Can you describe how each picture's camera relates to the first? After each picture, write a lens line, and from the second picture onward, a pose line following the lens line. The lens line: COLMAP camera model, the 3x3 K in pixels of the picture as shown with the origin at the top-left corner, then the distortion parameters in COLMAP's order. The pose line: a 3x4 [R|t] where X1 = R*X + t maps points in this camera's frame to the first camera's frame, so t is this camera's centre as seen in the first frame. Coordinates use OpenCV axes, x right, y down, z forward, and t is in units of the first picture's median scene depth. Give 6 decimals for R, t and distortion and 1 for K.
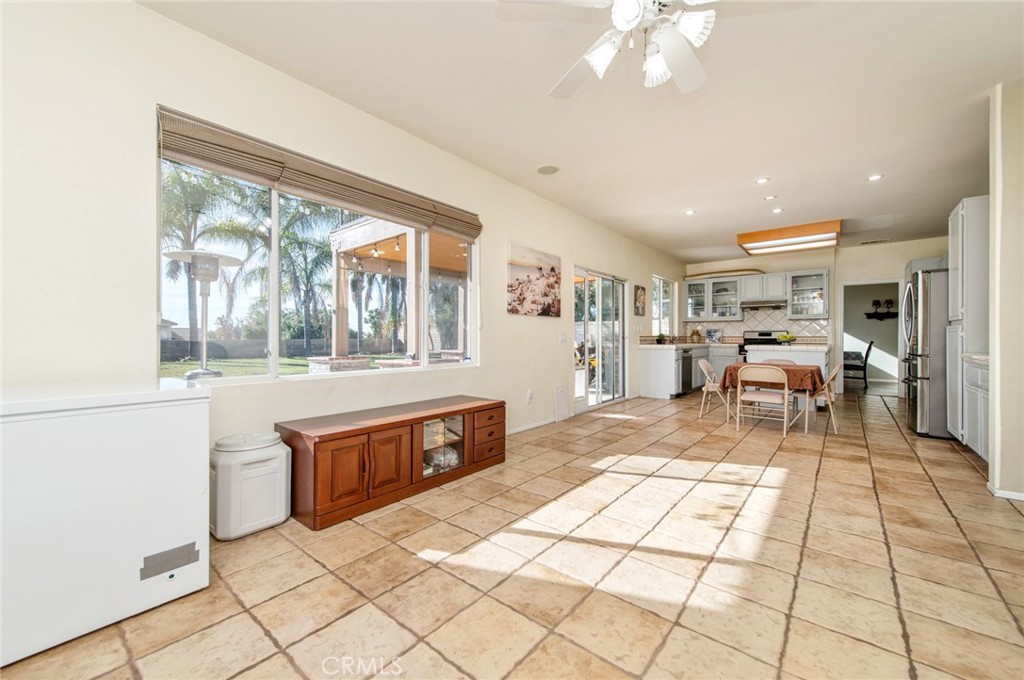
lens RADIAL K [[399.5, 0, 515.5], [0, 399.5, 337.9], [0, 0, 1]] dist [0.014299, -0.003804]
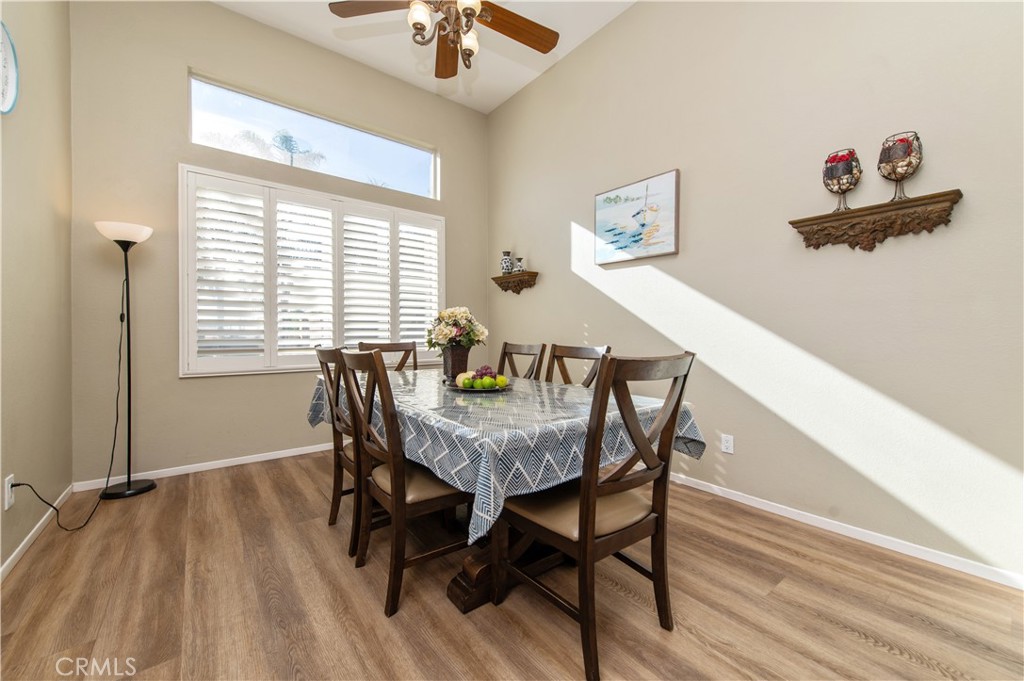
lens RADIAL K [[399.5, 0, 513.8], [0, 399.5, 333.7], [0, 0, 1]] dist [0.014299, -0.003804]
pose [[0.977732, -0.003173, -0.209834, 2.867532], [0.002137, 0.999984, -0.005160, 0.005064], [0.209847, 0.004597, 0.977723, 2.814827]]
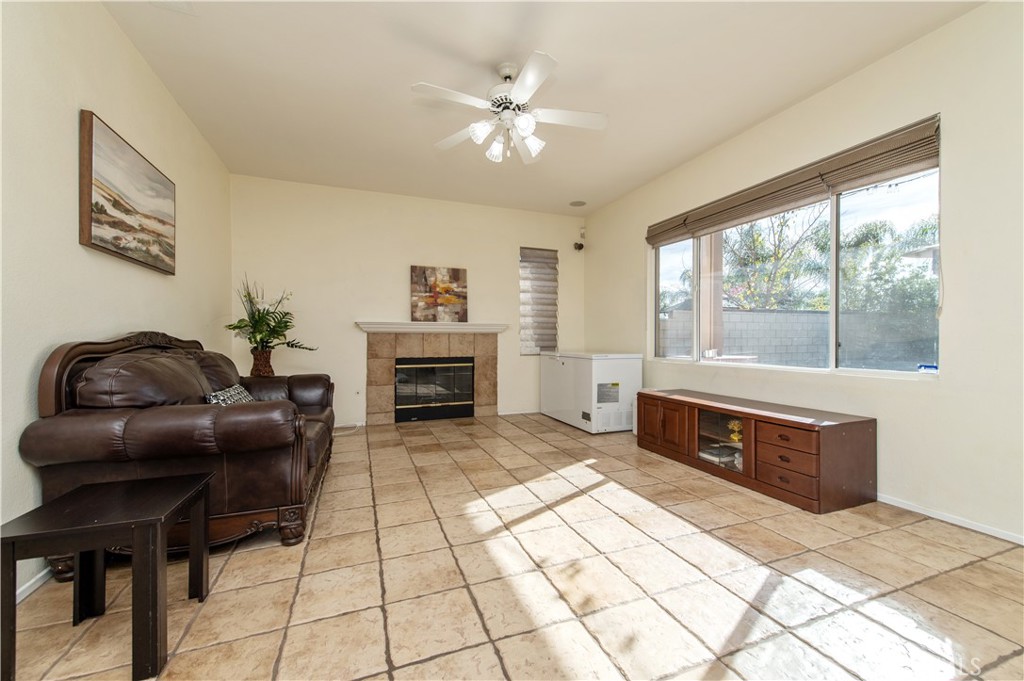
lens RADIAL K [[399.5, 0, 509.5], [0, 399.5, 340.8], [0, 0, 1]] dist [0.014299, -0.003804]
pose [[-0.499582, 0.001882, -0.866265, 1.068277], [-0.001579, 0.999994, 0.003083, 0.016496], [0.866265, 0.002908, -0.499576, 1.150052]]
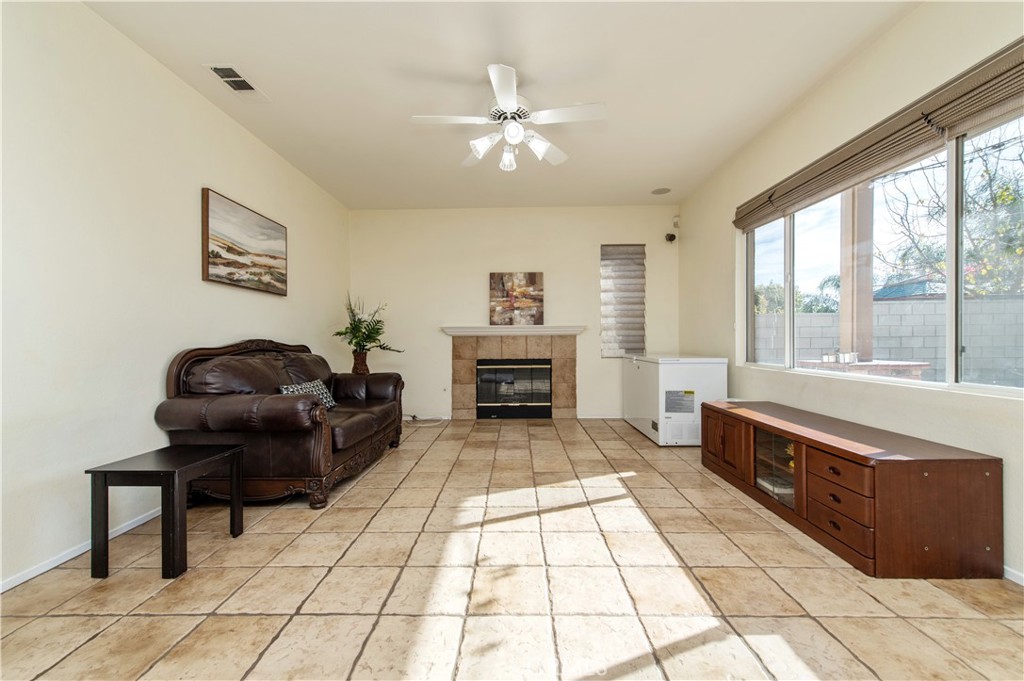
lens RADIAL K [[399.5, 0, 508.7], [0, 399.5, 344.0], [0, 0, 1]] dist [0.014299, -0.003804]
pose [[-0.787073, 0.011710, -0.616749, 0.842109], [0.005606, 0.999914, 0.011831, 0.004045], [0.616834, 0.005855, -0.787071, 1.447250]]
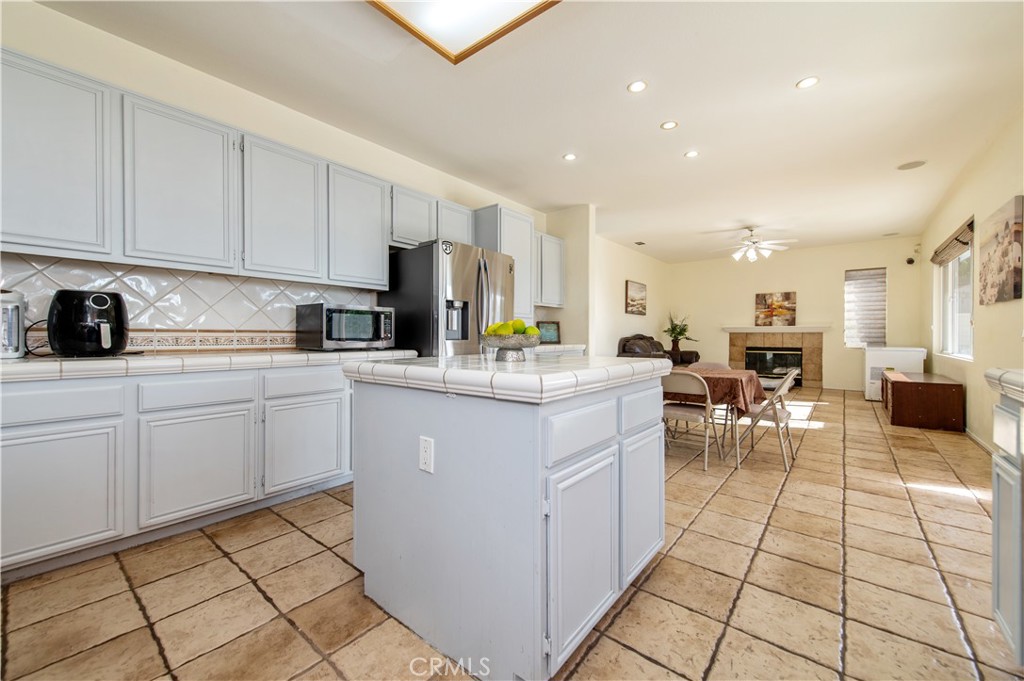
lens RADIAL K [[399.5, 0, 514.5], [0, 399.5, 339.2], [0, 0, 1]] dist [0.014299, -0.003804]
pose [[-0.999999, -0.001204, 0.001033, 1.645815], [-0.001191, 0.999919, 0.012647, 0.000950], [-0.001048, 0.012645, -0.999919, 3.093846]]
